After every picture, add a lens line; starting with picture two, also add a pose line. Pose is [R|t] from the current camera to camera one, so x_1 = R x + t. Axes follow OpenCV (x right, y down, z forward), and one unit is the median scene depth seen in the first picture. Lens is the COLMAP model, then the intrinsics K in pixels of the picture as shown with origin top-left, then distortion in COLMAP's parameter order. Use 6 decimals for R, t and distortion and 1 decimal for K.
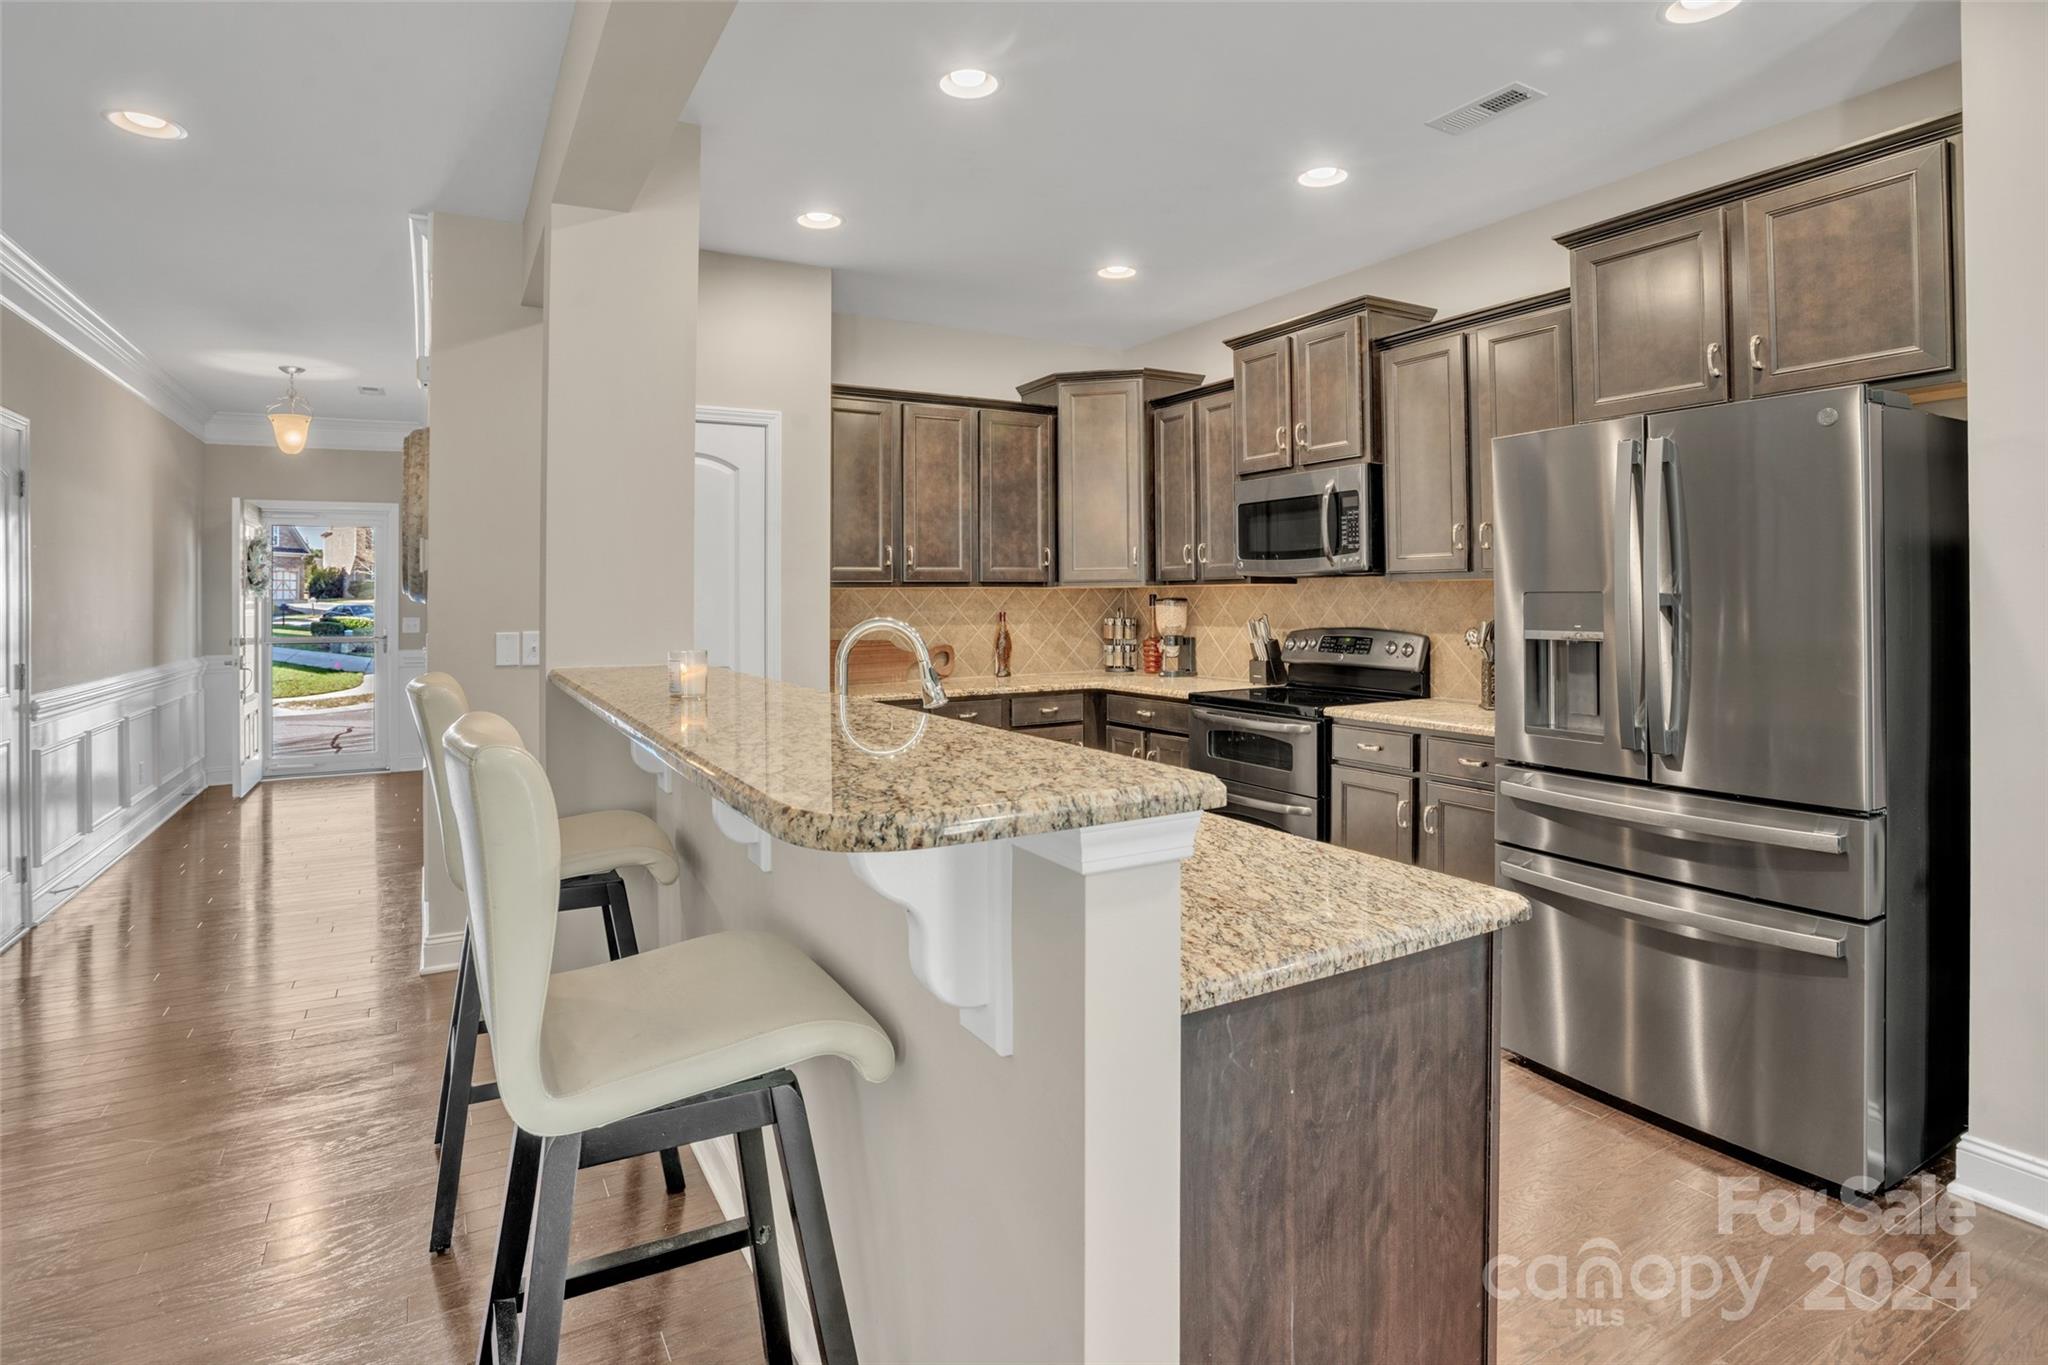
lens RADIAL K [[1040.8, 0, 1013.6], [0, 1040.8, 582.2], [0, 0, 1]] dist [-0.074953, 0.034783]
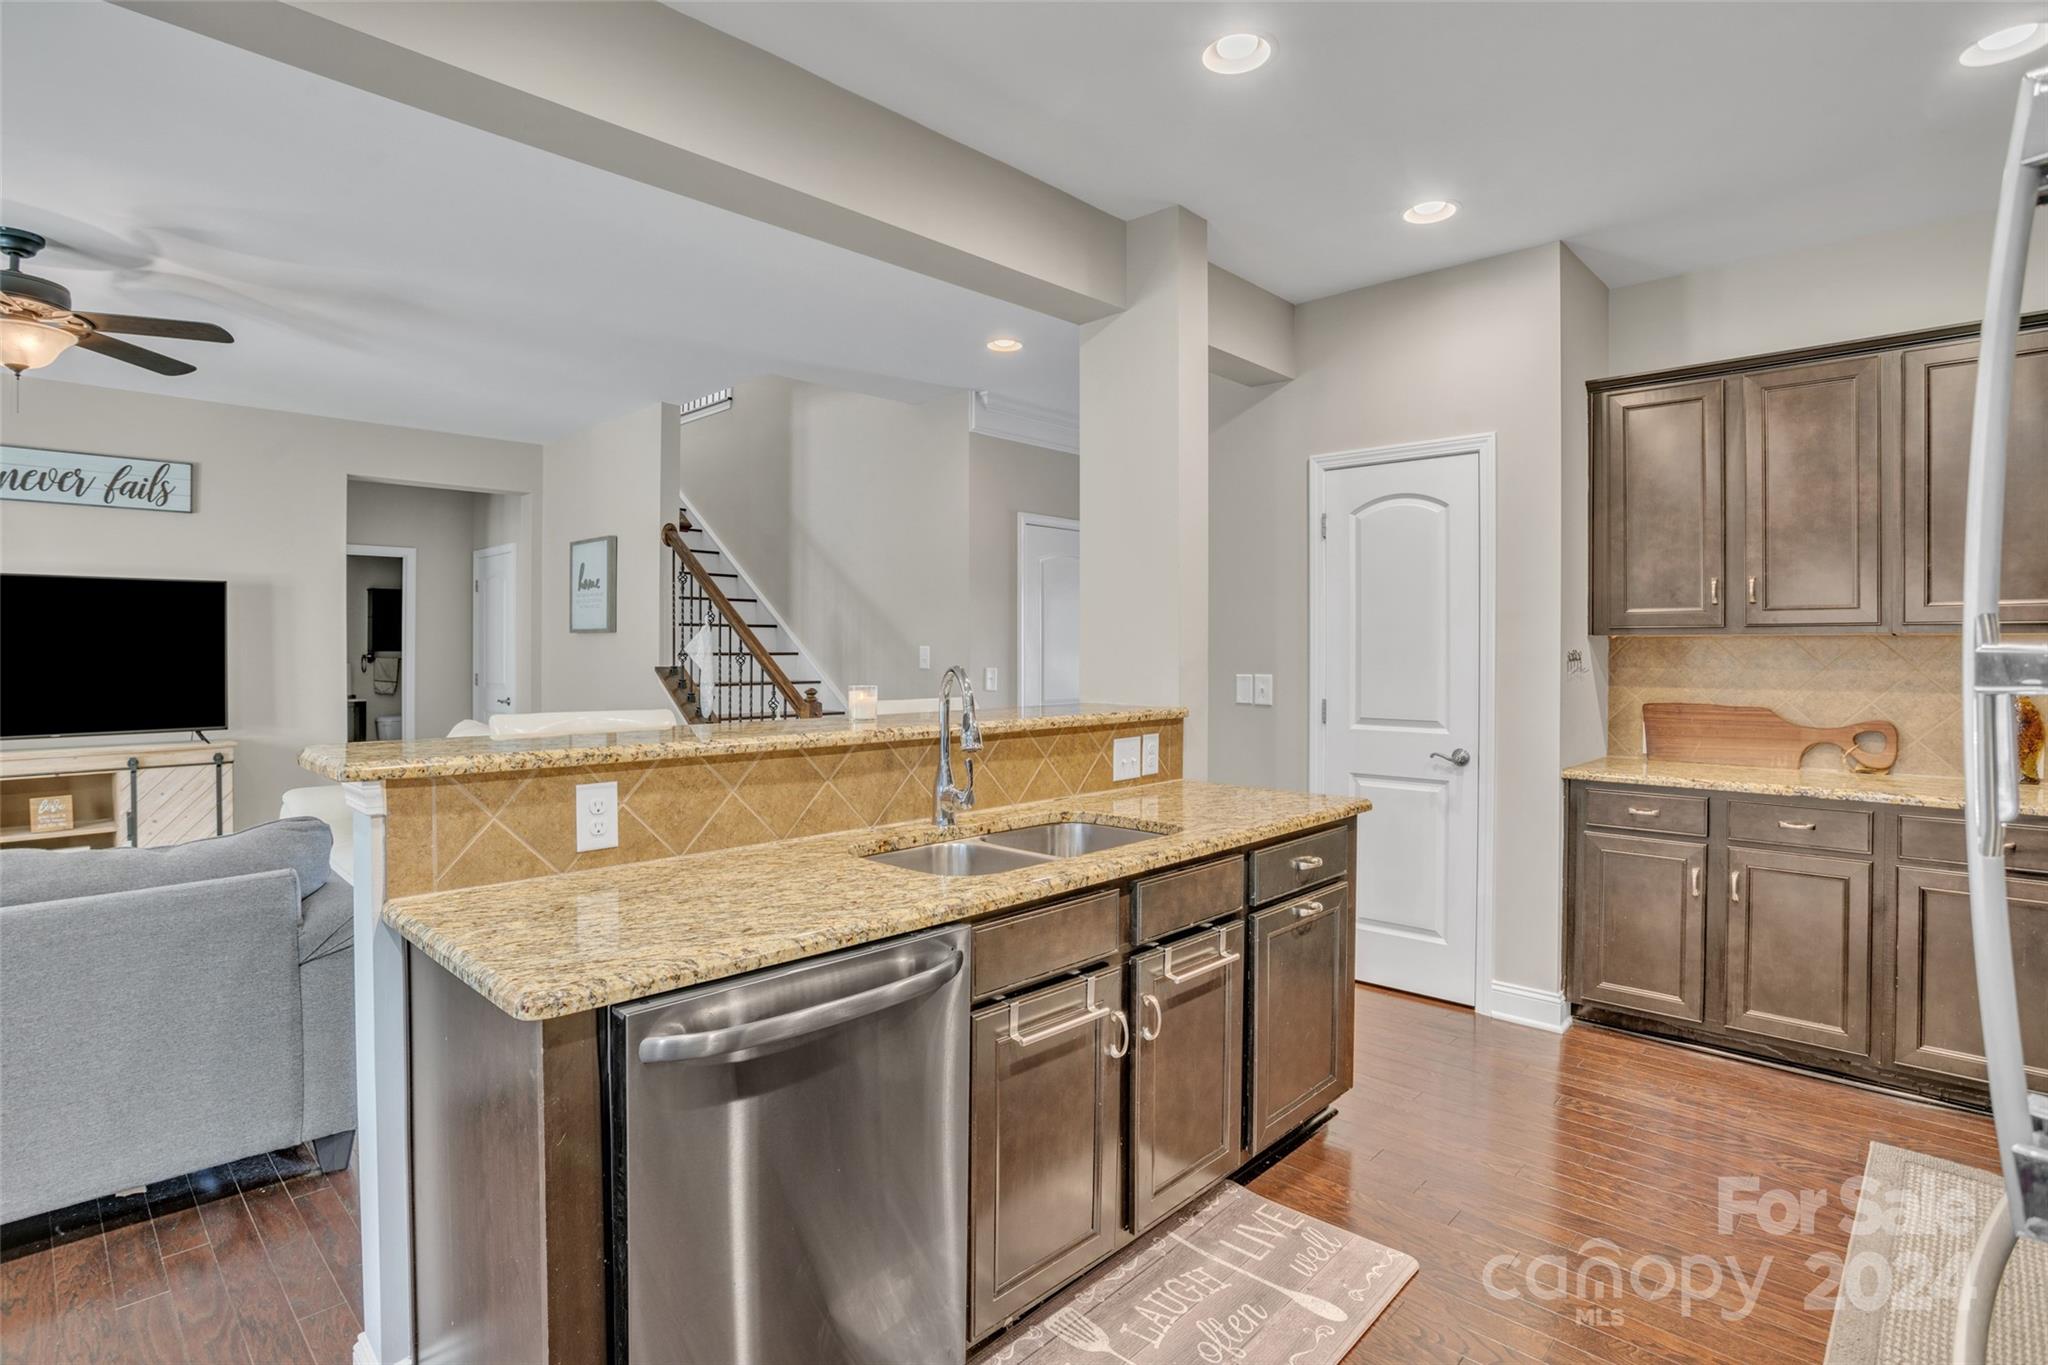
lens RADIAL K [[1007.0, 0, 981.1], [0, 1007.0, 647.8], [0, 0, 1]] dist [-0.078018, 0.034615]
pose [[0.268476, 0.007891, -0.963254, 0.498939], [0.010193, 0.999887, 0.011032, 0.001457], [0.963232, -0.012781, 0.268366, 0.404287]]
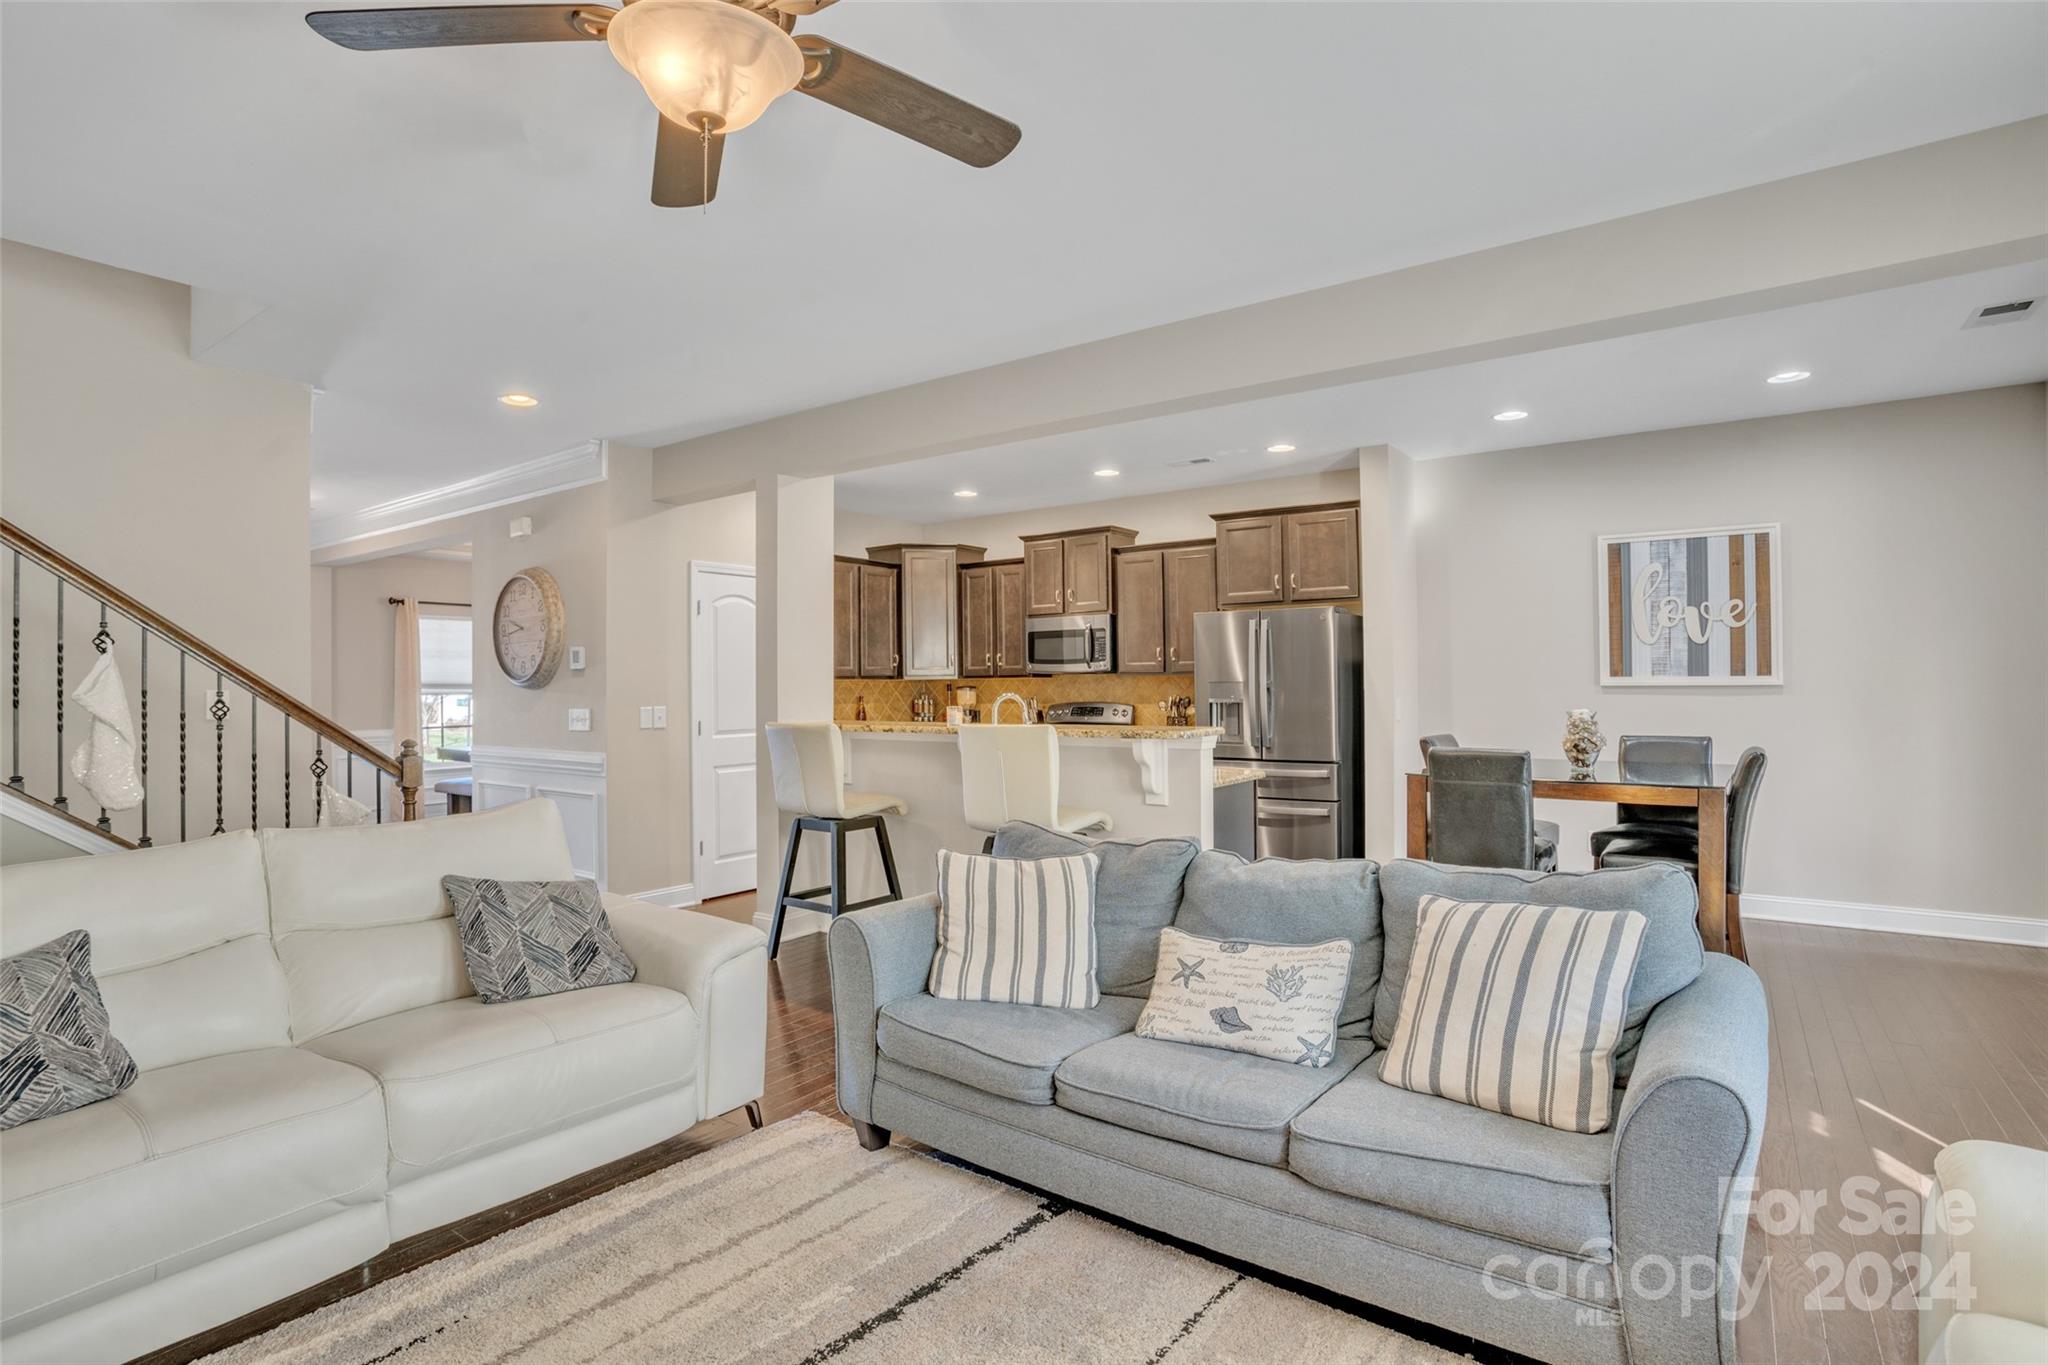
lens RADIAL K [[1019.8, 0, 999.1], [0, 1019.8, 670.0], [0, 0, 1]] dist [-0.071886, 0.032478]
pose [[0.915530, 0.003594, 0.402234, -0.578751], [-0.002199, 0.999990, -0.003929, -0.005005], [-0.402245, 0.002712, 0.915528, -0.612673]]
